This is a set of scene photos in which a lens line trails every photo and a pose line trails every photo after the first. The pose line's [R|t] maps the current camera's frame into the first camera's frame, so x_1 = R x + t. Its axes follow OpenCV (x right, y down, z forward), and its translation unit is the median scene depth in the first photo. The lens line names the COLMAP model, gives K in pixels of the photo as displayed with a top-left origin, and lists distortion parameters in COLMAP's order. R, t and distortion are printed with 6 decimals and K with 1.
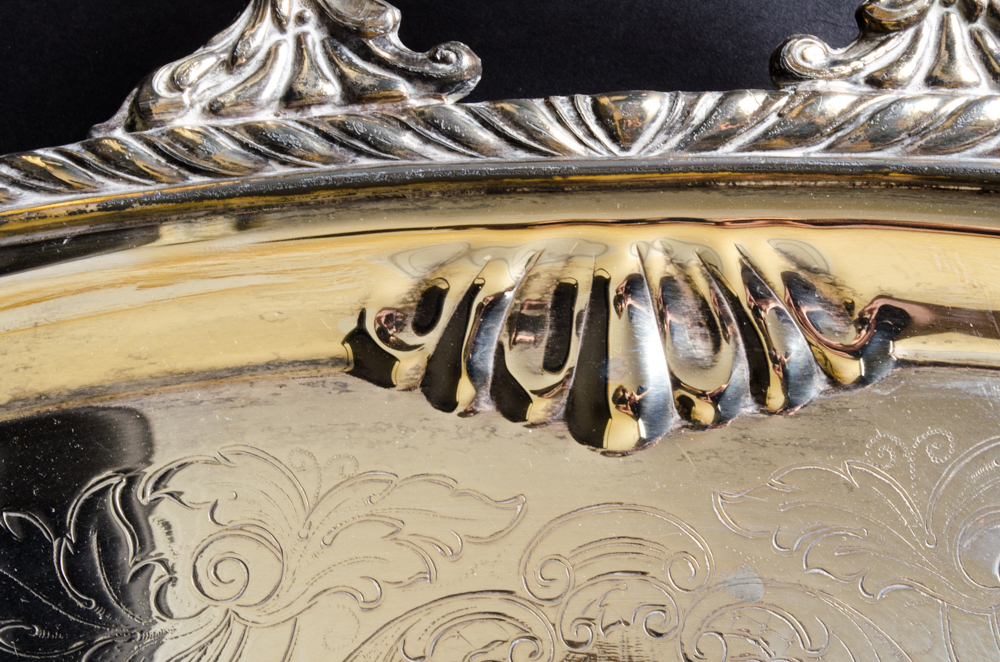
lens RADIAL K [[2351.0, 0, 500.1], [0, 2351.0, 331.1], [0, 0, 1]] dist [0.055452, 0.000000]
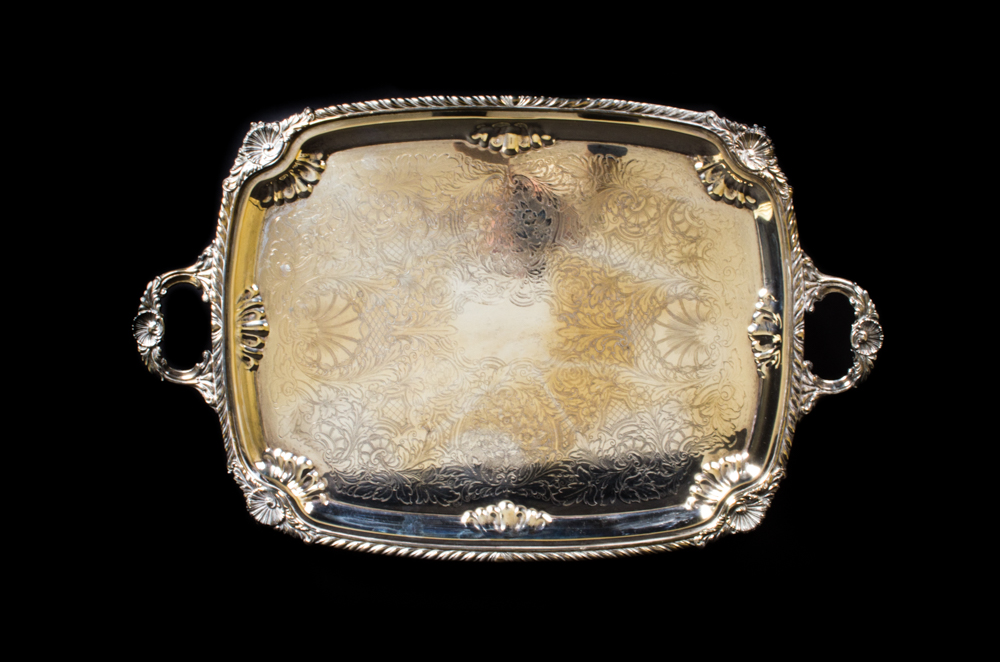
lens RADIAL K [[1045.5, 0, 499.3], [0, 1045.5, 331.9], [0, 0, 1]] dist [-0.017714, 0.000000]
pose [[0.001583, -0.999499, 0.031617, -0.045533], [0.977026, 0.008284, 0.212960, 0.056045], [-0.213116, 0.030554, 0.976549, -1.872059]]
